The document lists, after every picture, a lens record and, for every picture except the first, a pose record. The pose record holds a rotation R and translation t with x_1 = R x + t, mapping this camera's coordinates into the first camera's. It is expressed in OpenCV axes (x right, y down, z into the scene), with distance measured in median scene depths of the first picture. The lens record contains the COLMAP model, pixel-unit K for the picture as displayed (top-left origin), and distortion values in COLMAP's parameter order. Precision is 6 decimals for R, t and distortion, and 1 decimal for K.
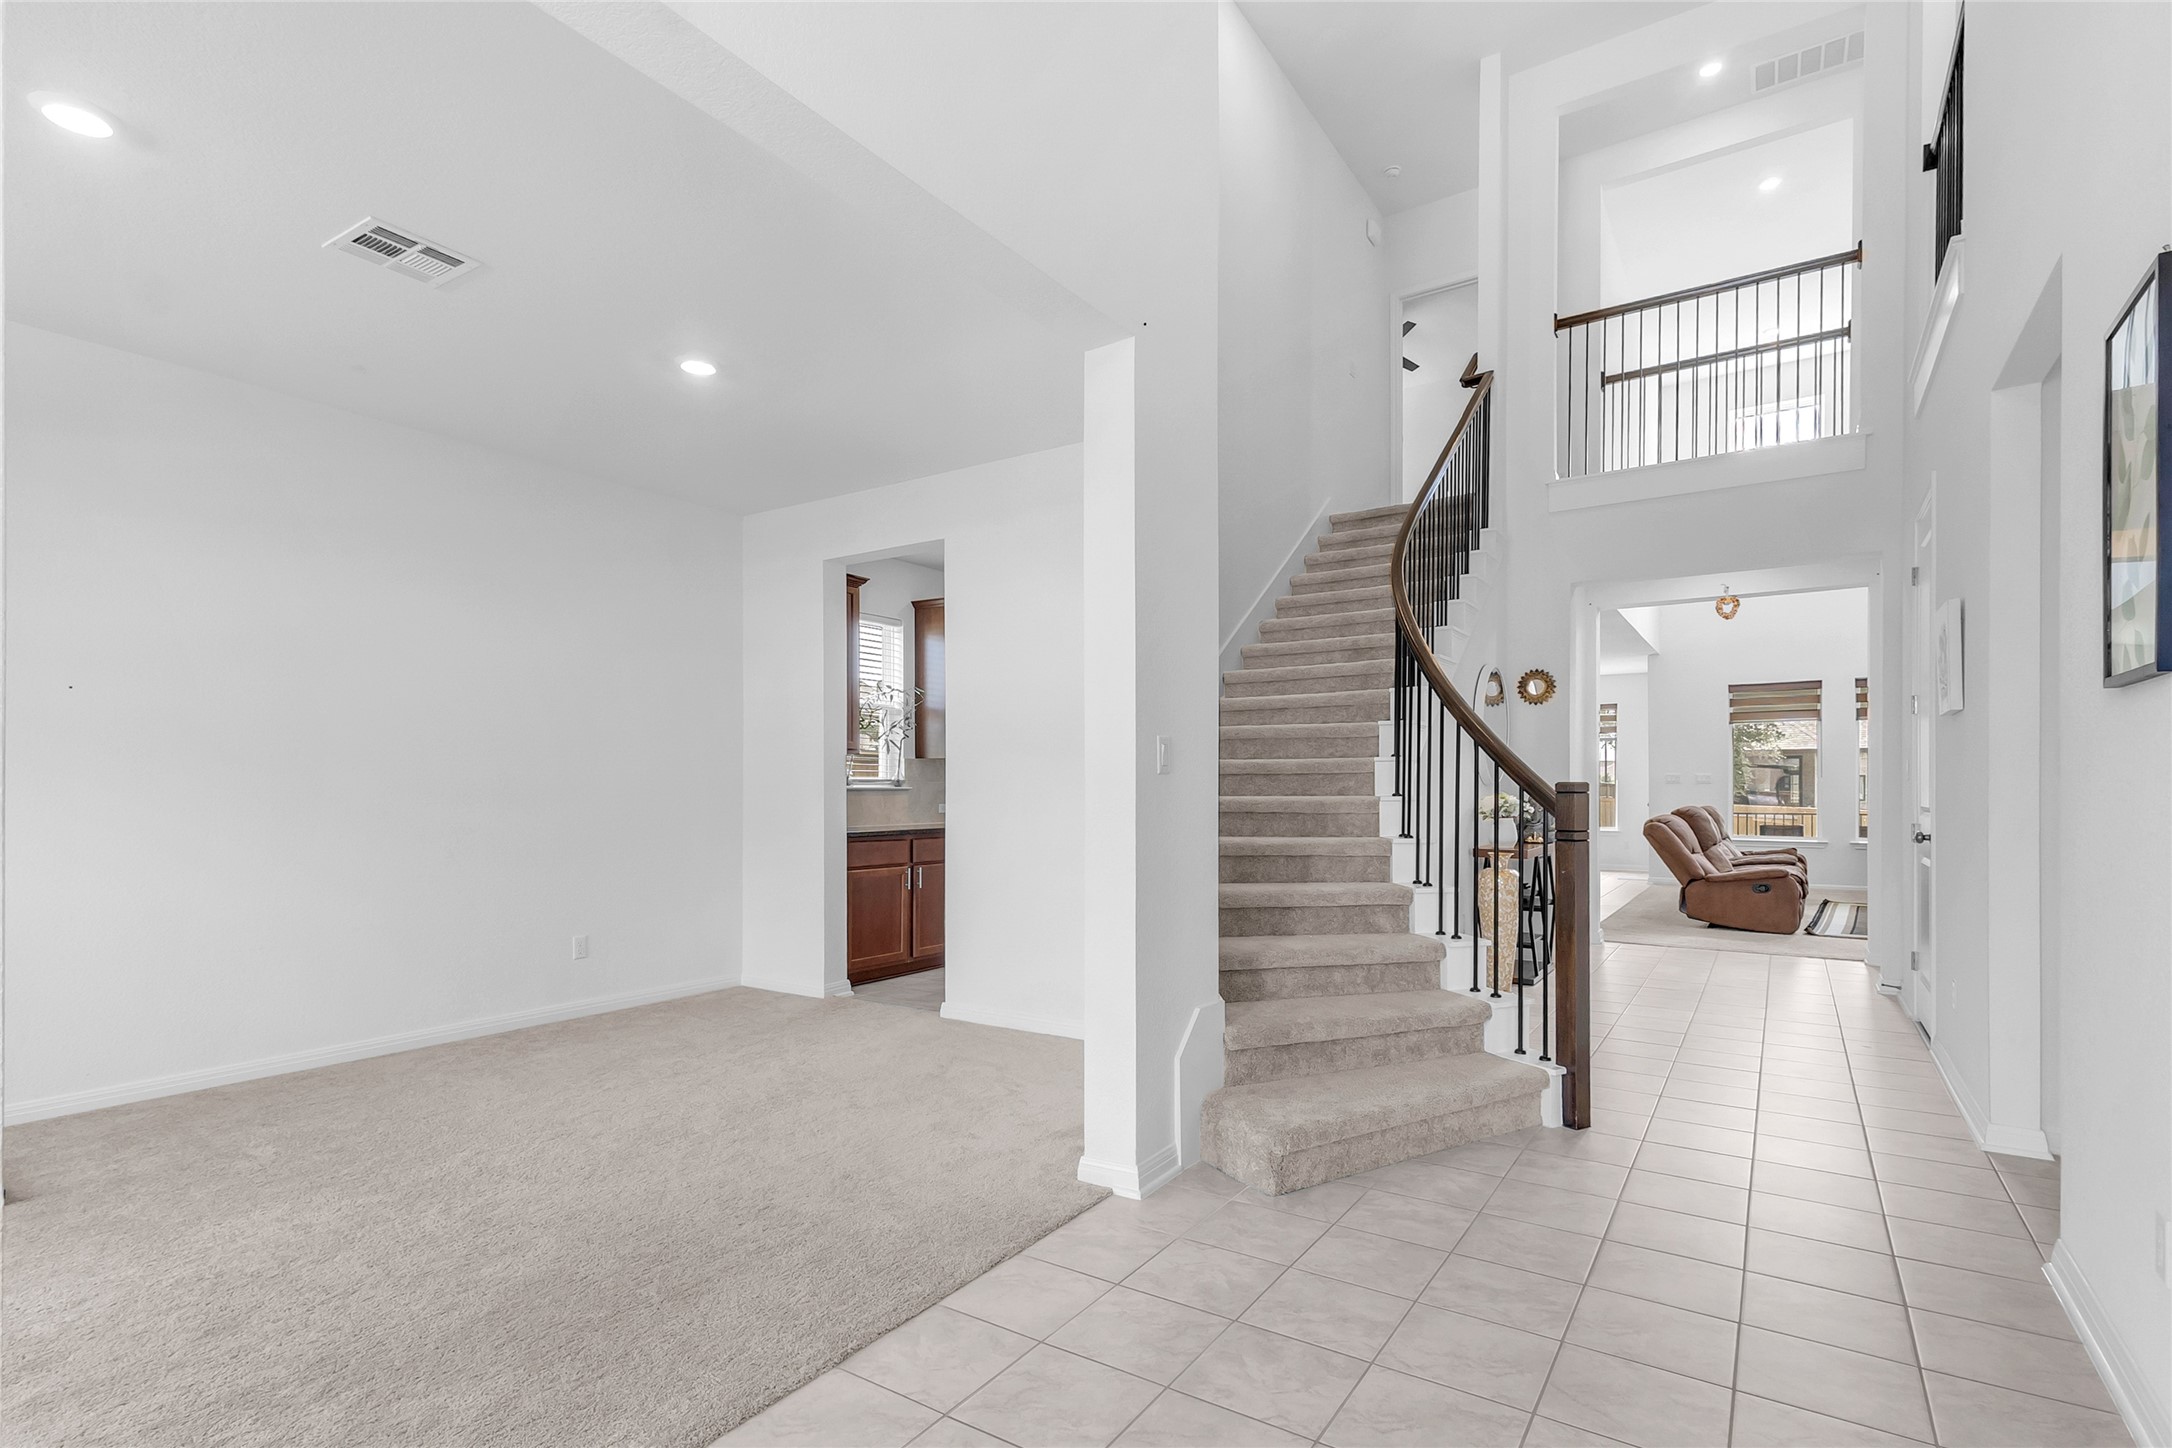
lens RADIAL K [[1026.3, 0, 1050.4], [0, 1026.3, 795.9], [0, 0, 1]] dist [0.019400, -0.002420]
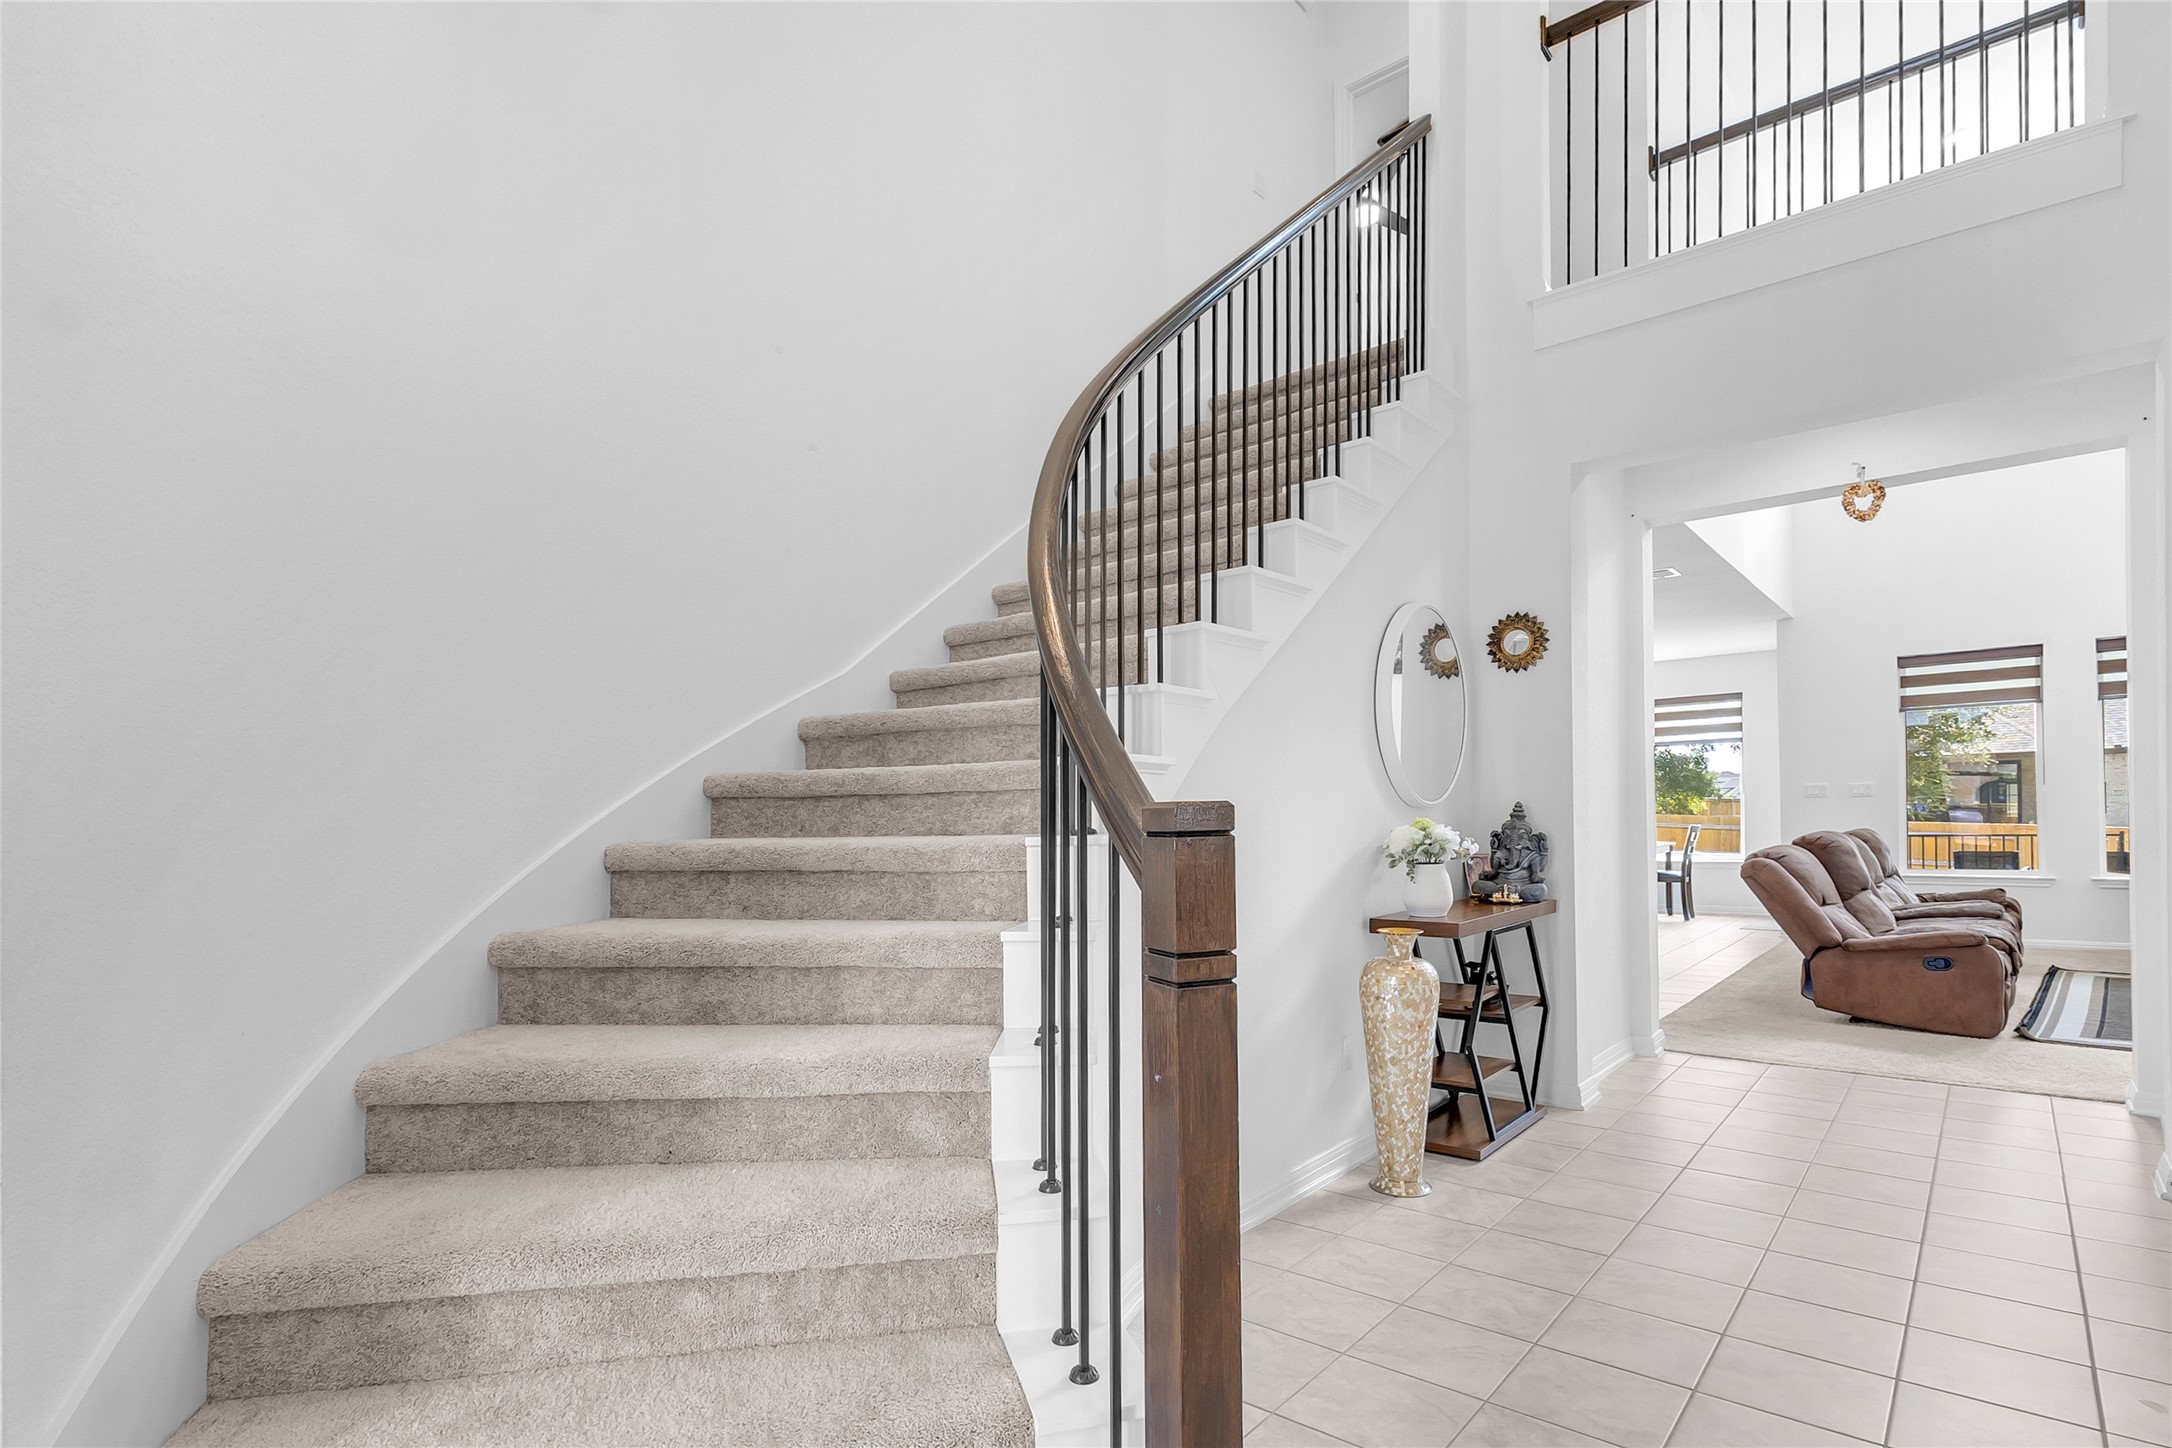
lens RADIAL K [[1026.3, 0, 1085.6], [0, 1026.3, 825.7], [0, 0, 1]] dist [0.019400, -0.002420]
pose [[0.994065, -0.016459, -0.107538, 0.230312], [0.016729, 0.999859, 0.001615, -0.002773], [0.107496, -0.003405, 0.994200, 0.303449]]
